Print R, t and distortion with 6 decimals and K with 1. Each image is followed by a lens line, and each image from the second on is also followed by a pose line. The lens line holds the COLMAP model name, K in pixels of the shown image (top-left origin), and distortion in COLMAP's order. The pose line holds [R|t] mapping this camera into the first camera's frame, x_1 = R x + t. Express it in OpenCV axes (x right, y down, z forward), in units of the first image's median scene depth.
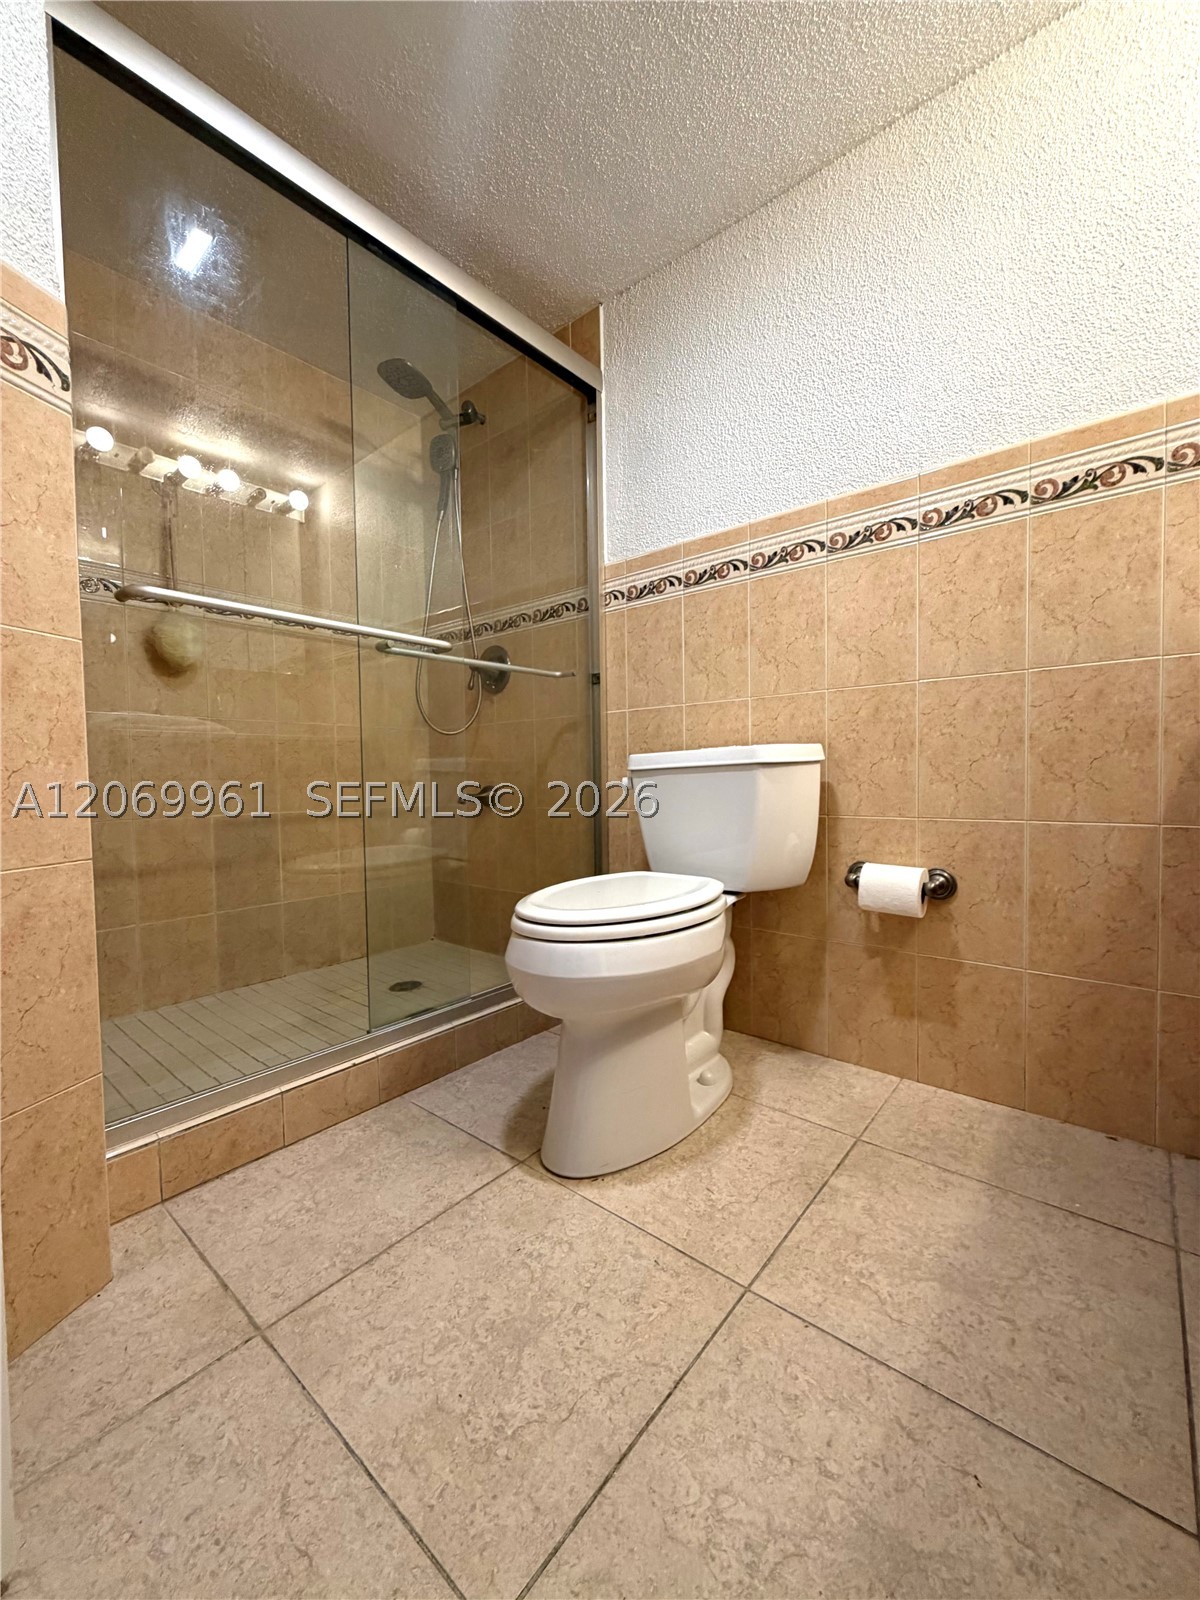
lens RADIAL K [[641.4, 0, 600.1], [0, 641.4, 800.6], [0, 0, 1]] dist [0.000928, -0.000124]
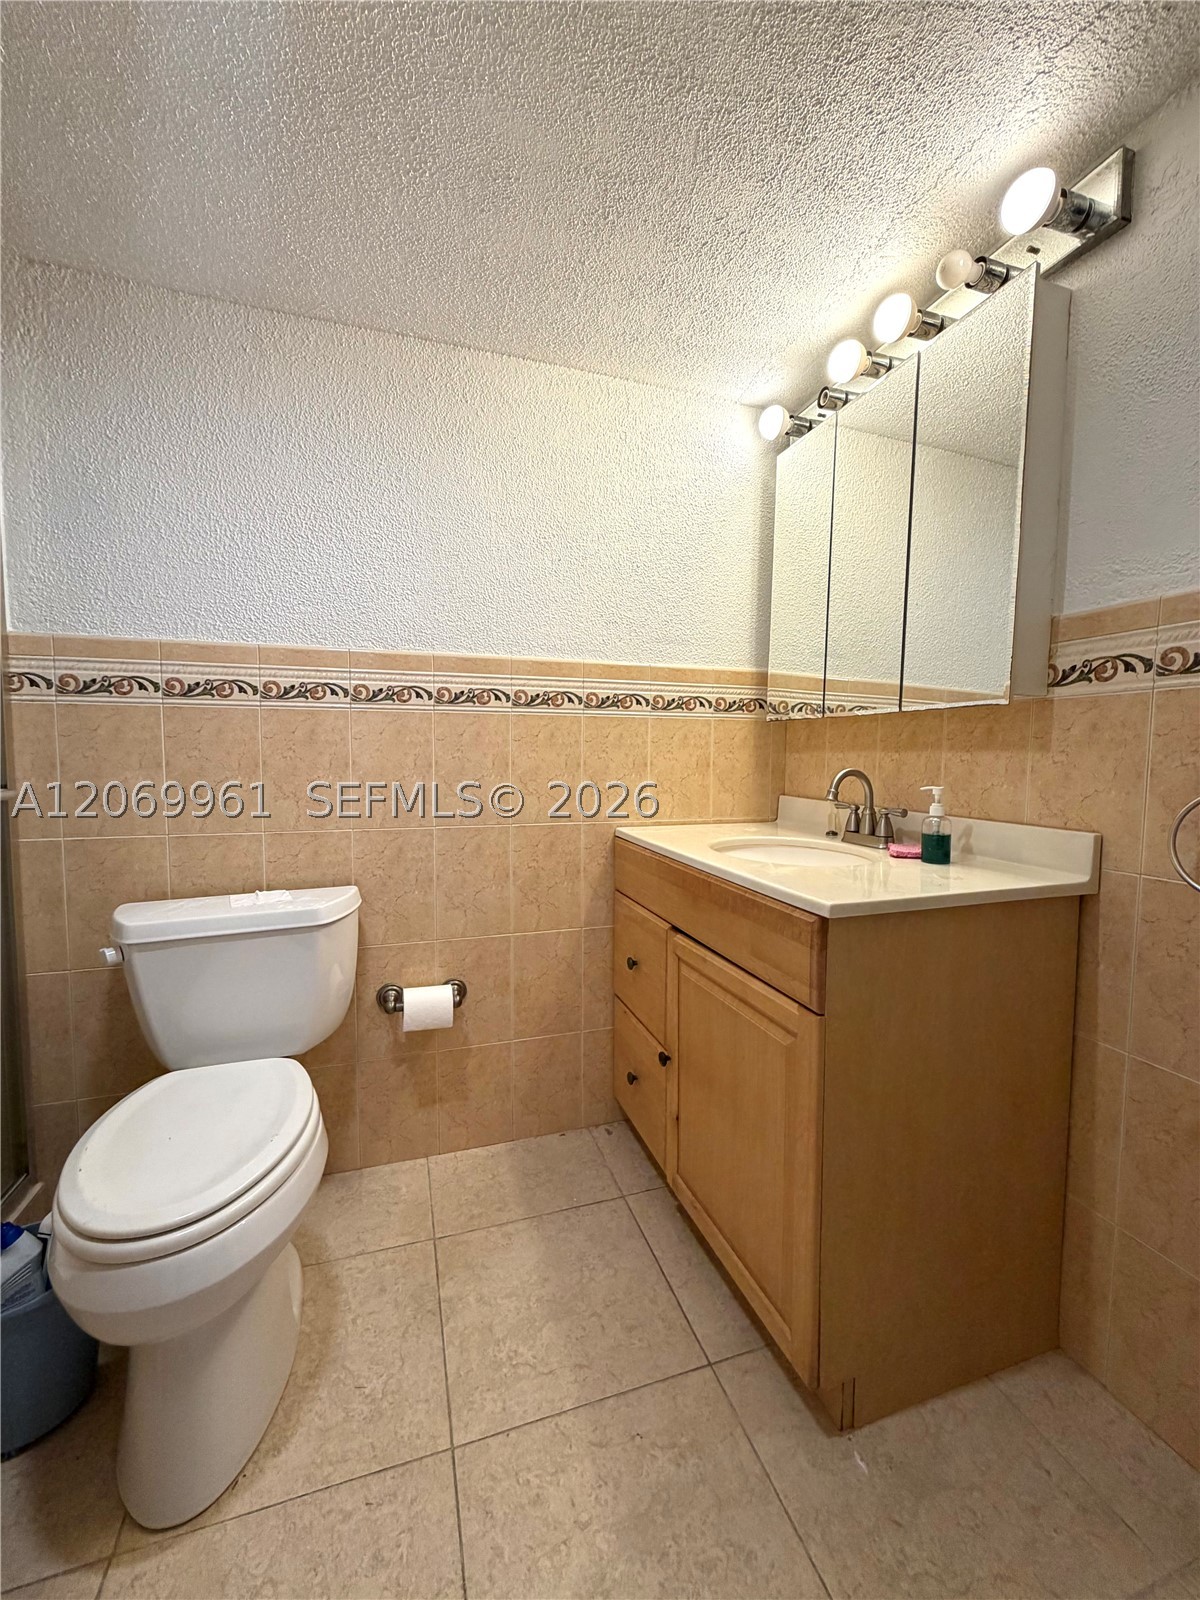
lens RADIAL K [[641.4, 0, 601.6], [0, 641.4, 799.6], [0, 0, 1]] dist [0.000928, -0.000124]
pose [[0.525041, -0.042885, 0.849996, -0.402604], [0.017683, 0.999064, 0.039484, -0.318661], [-0.850893, -0.005700, 0.525308, 0.125919]]
